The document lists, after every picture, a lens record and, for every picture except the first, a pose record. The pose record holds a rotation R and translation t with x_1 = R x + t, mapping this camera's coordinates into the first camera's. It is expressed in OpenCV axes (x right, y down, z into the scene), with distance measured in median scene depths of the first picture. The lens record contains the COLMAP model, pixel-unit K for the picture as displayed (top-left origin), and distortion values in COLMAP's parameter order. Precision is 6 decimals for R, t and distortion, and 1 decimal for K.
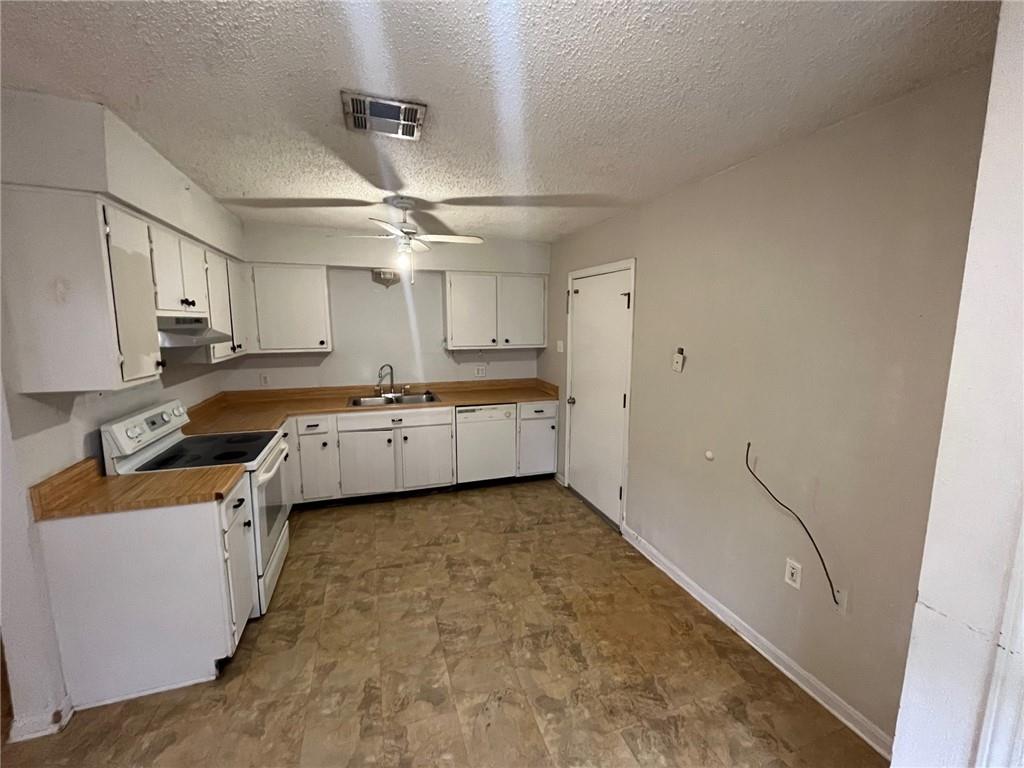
lens RADIAL K [[416.2, 0, 512.0], [0, 416.2, 384.0], [0, 0, 1]] dist [-0.001329, -0.000658]
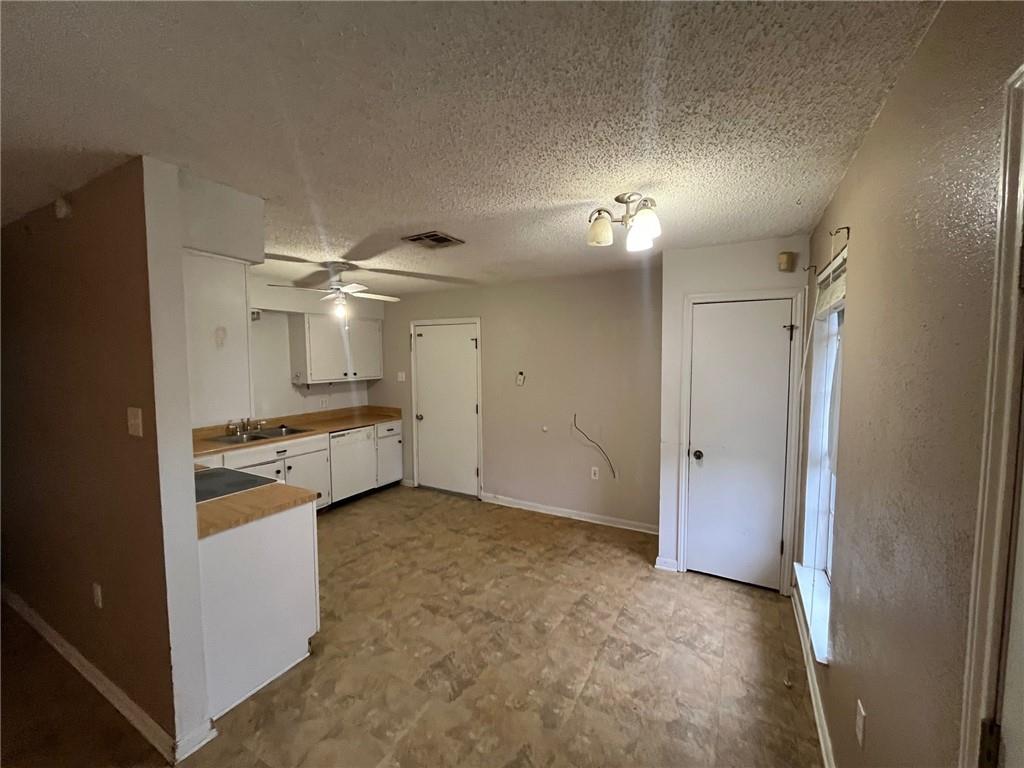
lens RADIAL K [[416.2, 0, 512.0], [0, 416.2, 384.0], [0, 0, 1]] dist [-0.001329, -0.000658]
pose [[0.746662, -0.052722, 0.663111, -0.655971], [0.105943, 0.993555, -0.040298, 0.026204], [-0.656713, 0.100341, 0.747436, -0.231316]]
